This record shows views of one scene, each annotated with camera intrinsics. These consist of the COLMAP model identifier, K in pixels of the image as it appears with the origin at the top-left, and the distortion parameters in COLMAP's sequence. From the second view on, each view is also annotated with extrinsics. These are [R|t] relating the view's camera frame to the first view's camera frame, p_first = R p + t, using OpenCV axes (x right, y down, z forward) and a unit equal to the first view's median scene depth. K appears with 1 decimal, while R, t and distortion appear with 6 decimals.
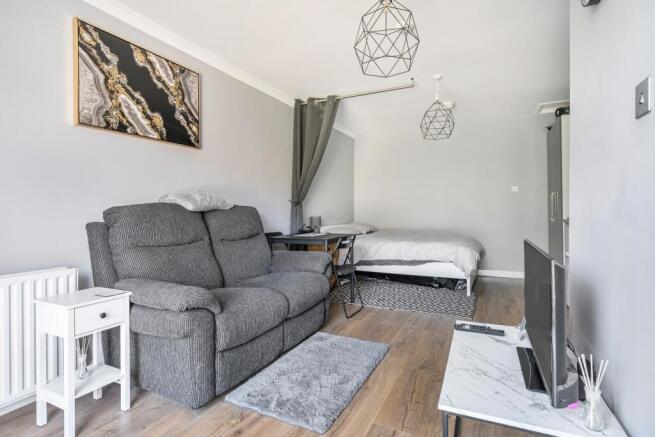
lens RADIAL K [[335.7, 0, 327.1], [0, 335.7, 213.9], [0, 0, 1]] dist [-0.000811, 0.000201]
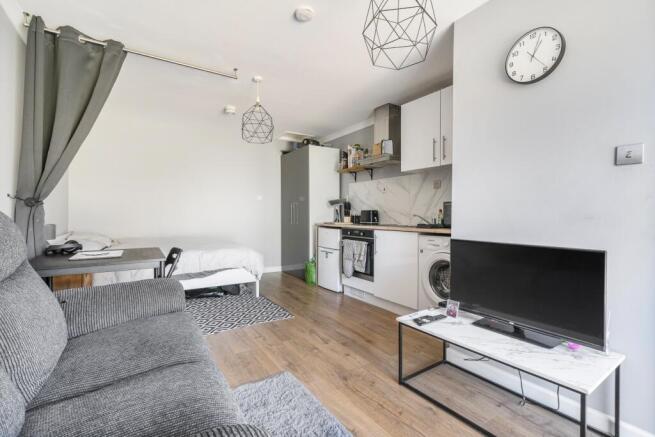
lens RADIAL K [[296.9, 0, 328.0], [0, 296.9, 218.7], [0, 0, 1]] dist [-0.000137, 0.000019]
pose [[0.523655, 0.001053, 0.851930, -0.264943], [-0.000566, 0.999999, -0.000889, -0.001535], [-0.851930, -0.000017, 0.523655, 0.333131]]
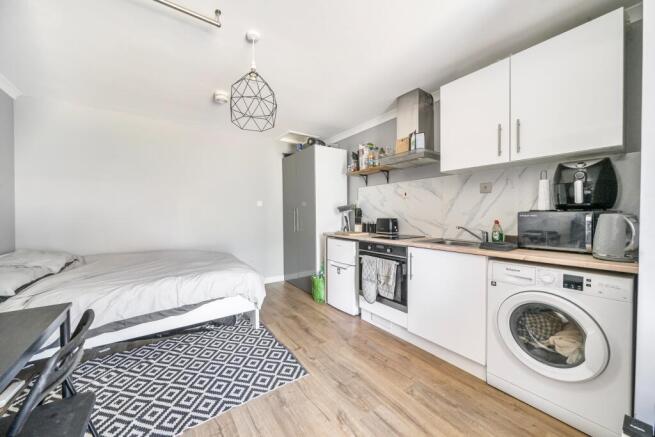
lens RADIAL K [[237.9, 0, 329.1], [0, 237.9, 219.1], [0, 0, 1]] dist [-0.008475, -0.000140]
pose [[0.480921, -0.010107, 0.876706, -0.015931], [0.007506, 0.999944, 0.007410, -0.037243], [-0.876732, 0.003017, 0.480970, 0.567358]]
